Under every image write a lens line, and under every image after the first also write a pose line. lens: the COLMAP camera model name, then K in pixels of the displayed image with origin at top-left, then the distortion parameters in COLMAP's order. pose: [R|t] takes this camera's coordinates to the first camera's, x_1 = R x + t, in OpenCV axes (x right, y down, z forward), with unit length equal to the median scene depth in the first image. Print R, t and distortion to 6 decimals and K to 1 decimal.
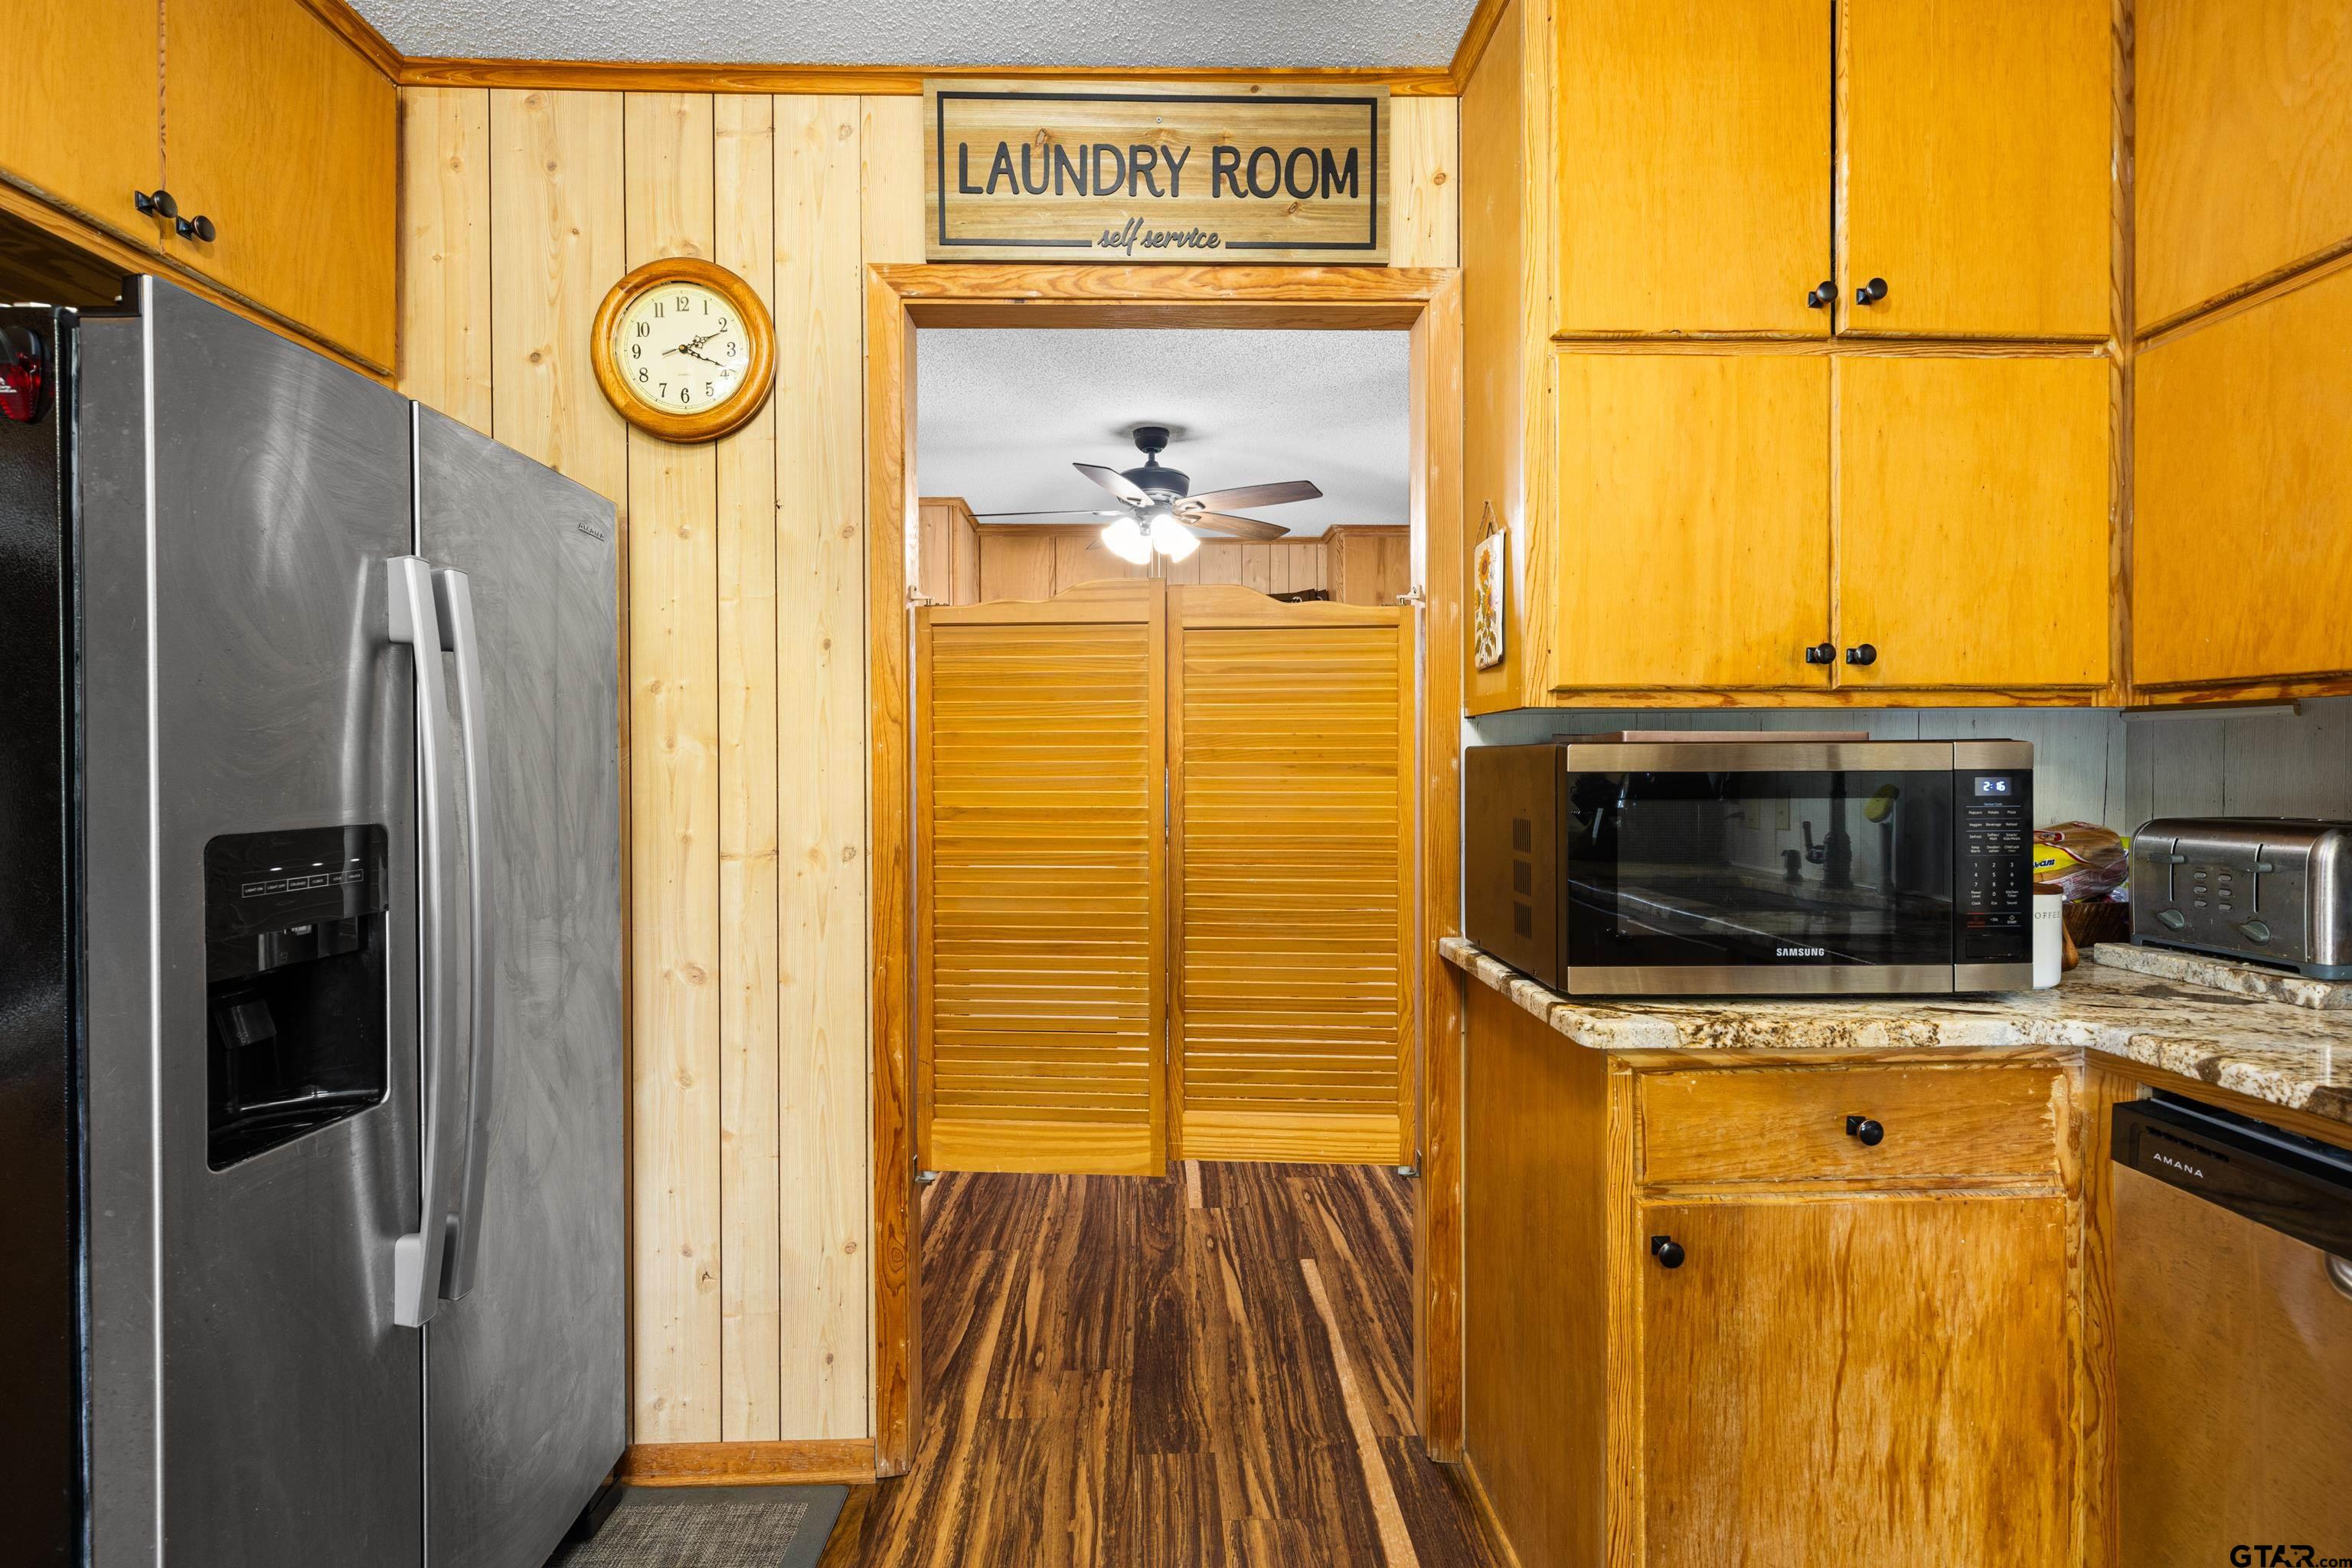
lens RADIAL K [[1058.1, 0, 1164.6], [0, 1058.1, 776.1], [0, 0, 1]] dist [0.007285, -0.002081]
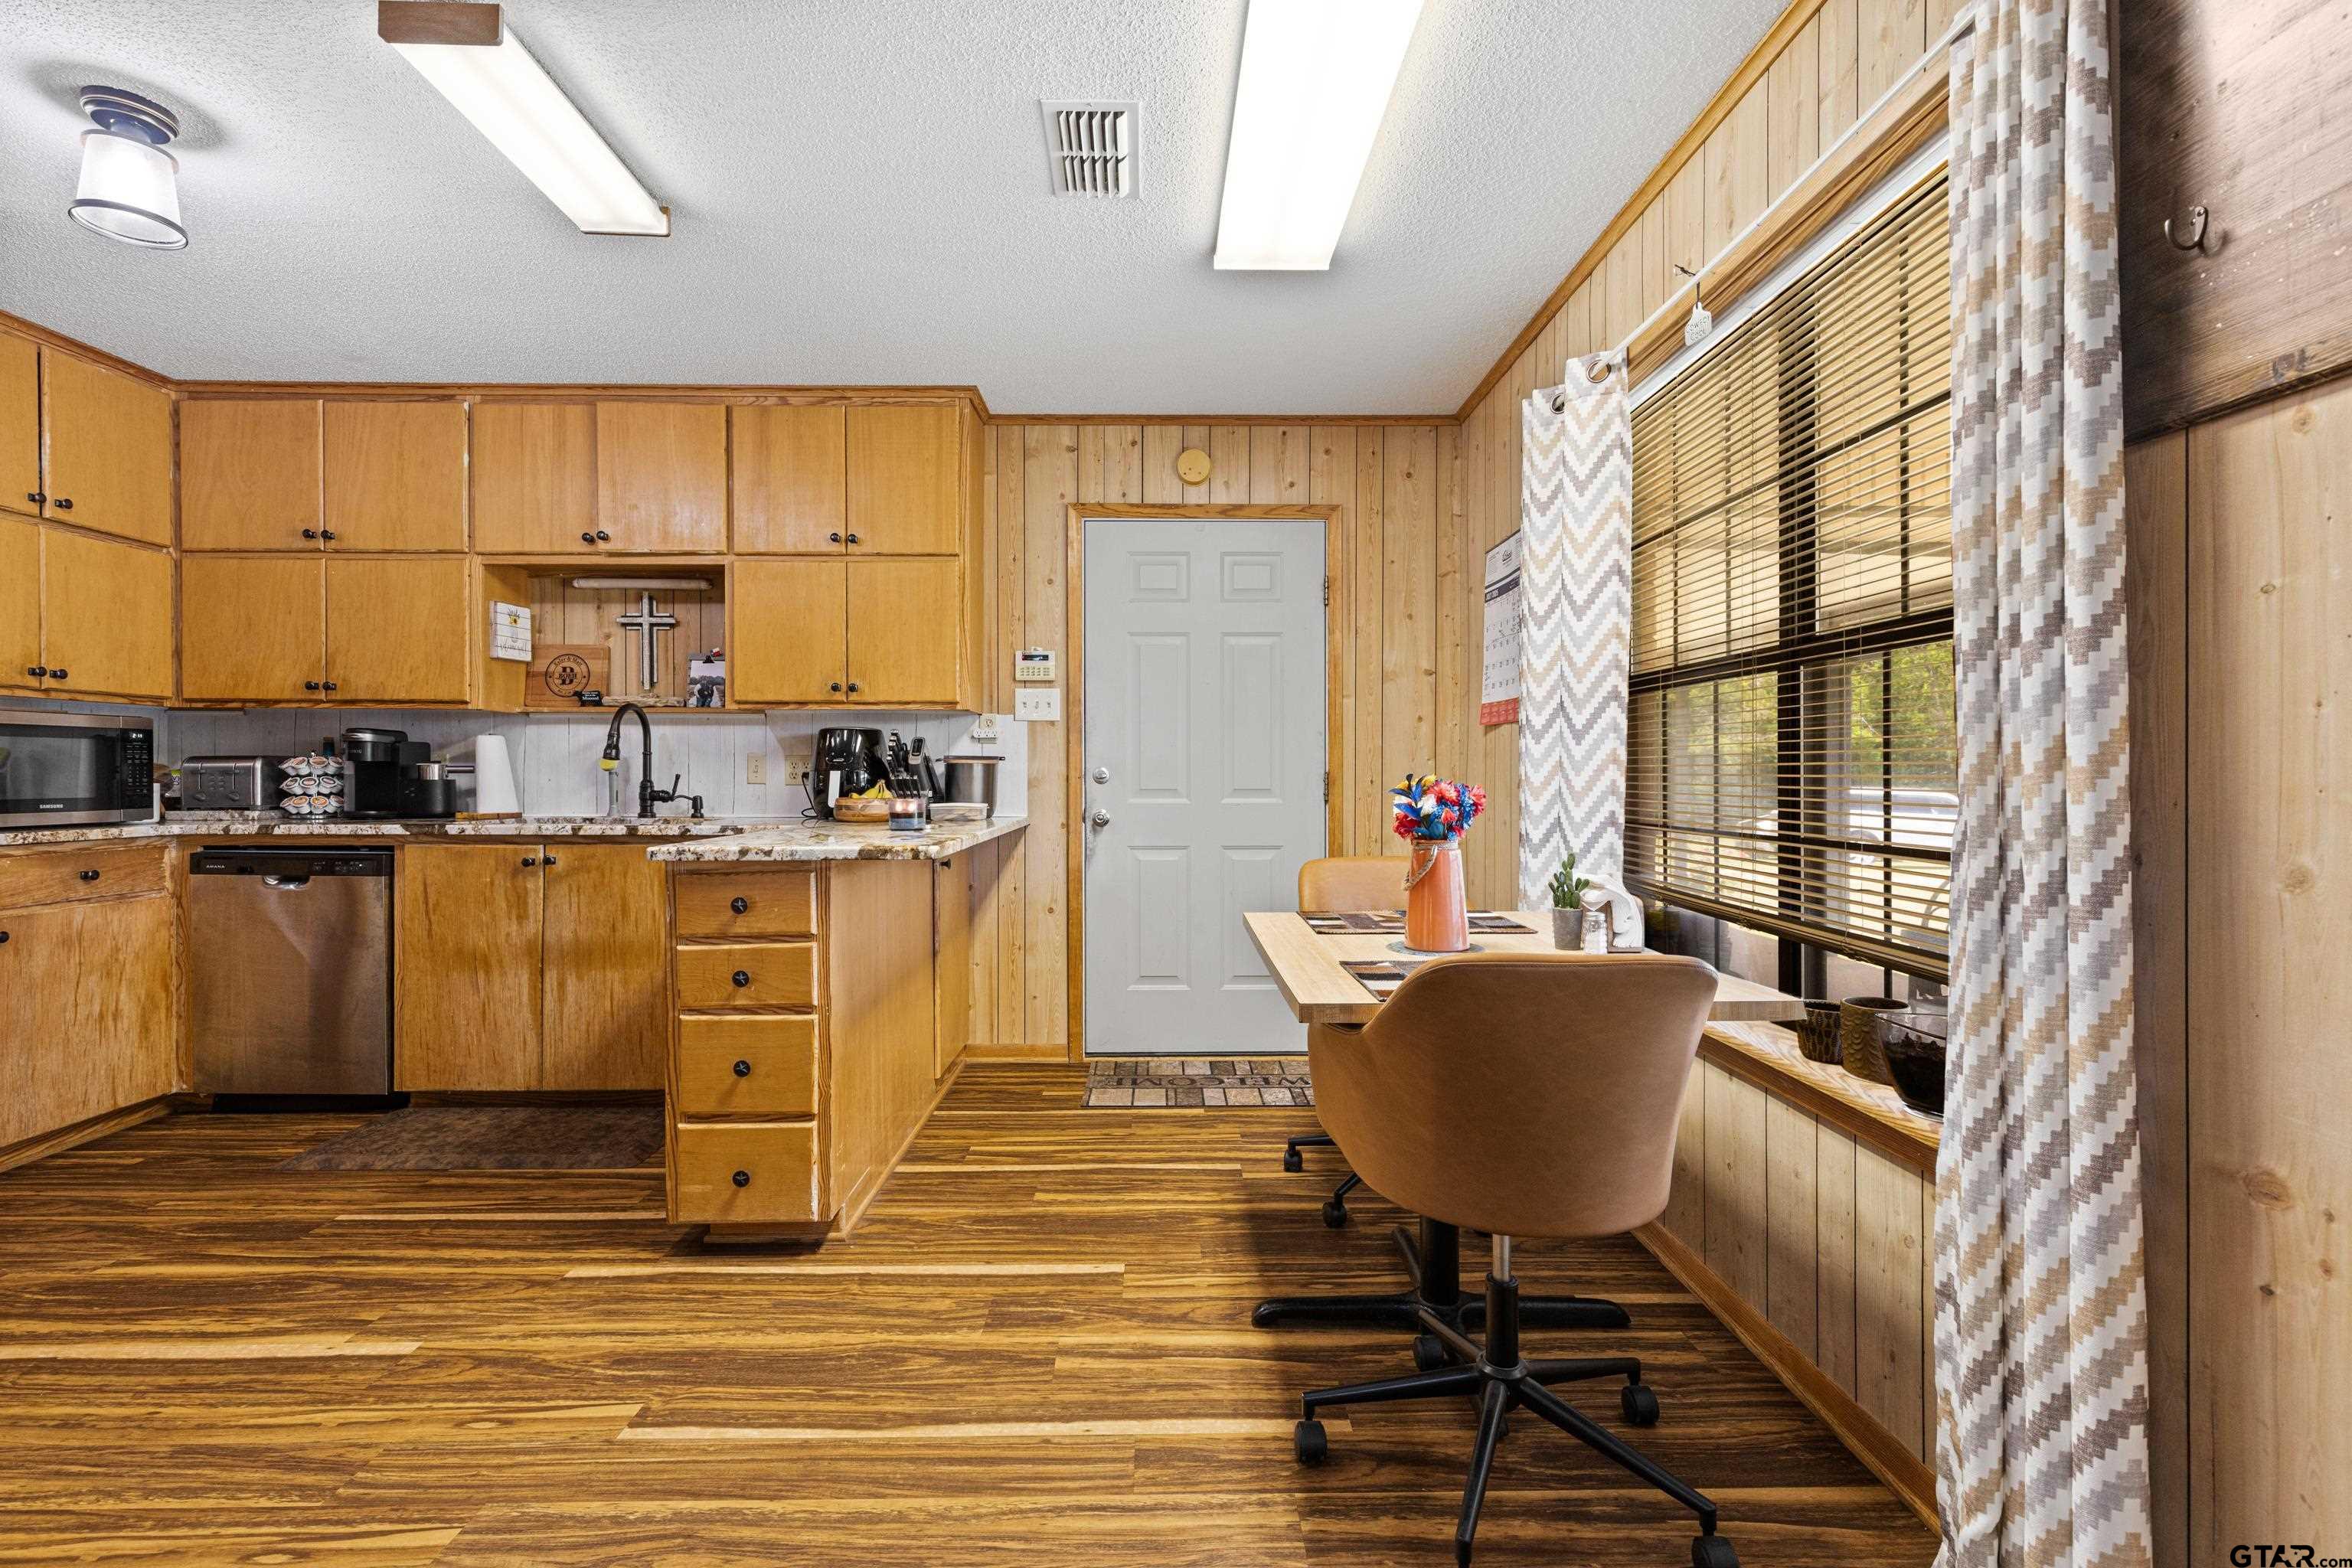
lens RADIAL K [[1058.1, 0, 1193.3], [0, 1058.1, 771.2], [0, 0, 1]] dist [0.007285, -0.002081]
pose [[0.001120, 0.002804, 0.999995, -1.249264], [0.010968, 0.999936, -0.002816, 0.093564], [-0.999939, 0.010971, 0.001089, -1.074049]]
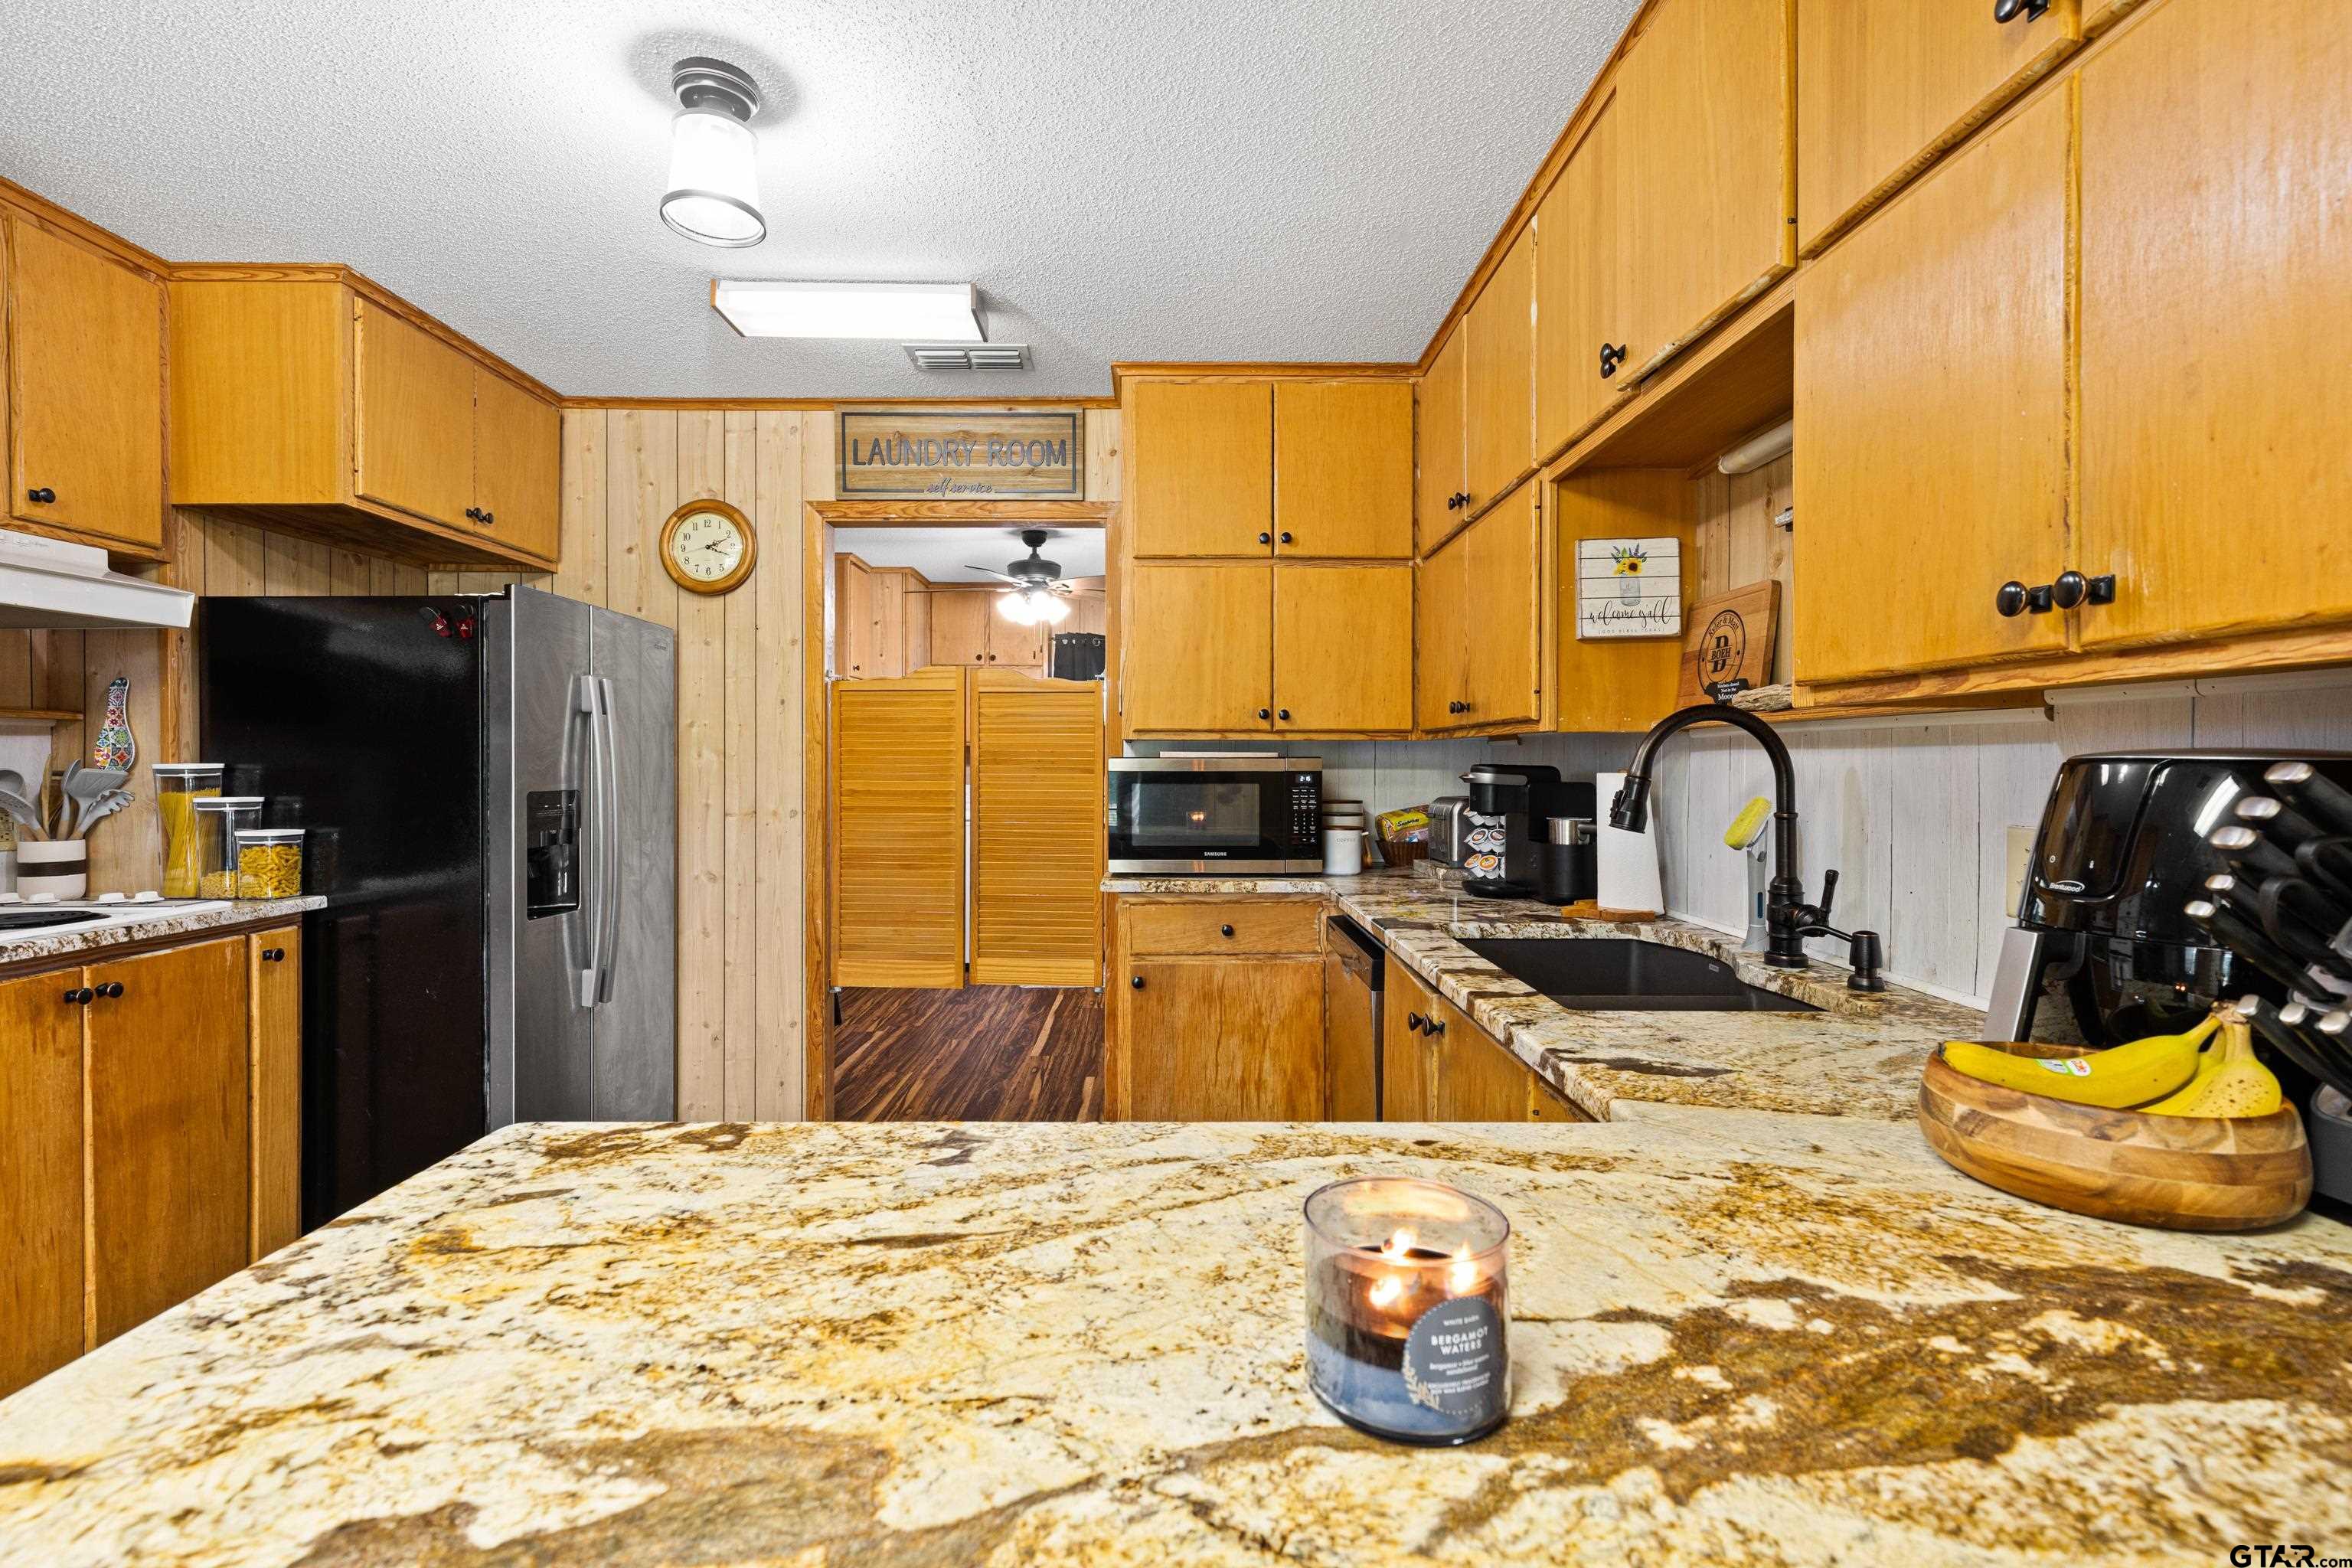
lens RADIAL K [[1058.1, 0, 1159.7], [0, 1058.1, 774.8], [0, 0, 1]] dist [0.007285, -0.002081]
pose [[0.999859, 0.005237, -0.015975, 0.392640], [-0.005300, 0.999979, -0.003851, 0.008797], [0.015955, 0.003935, 0.999865, -0.894138]]
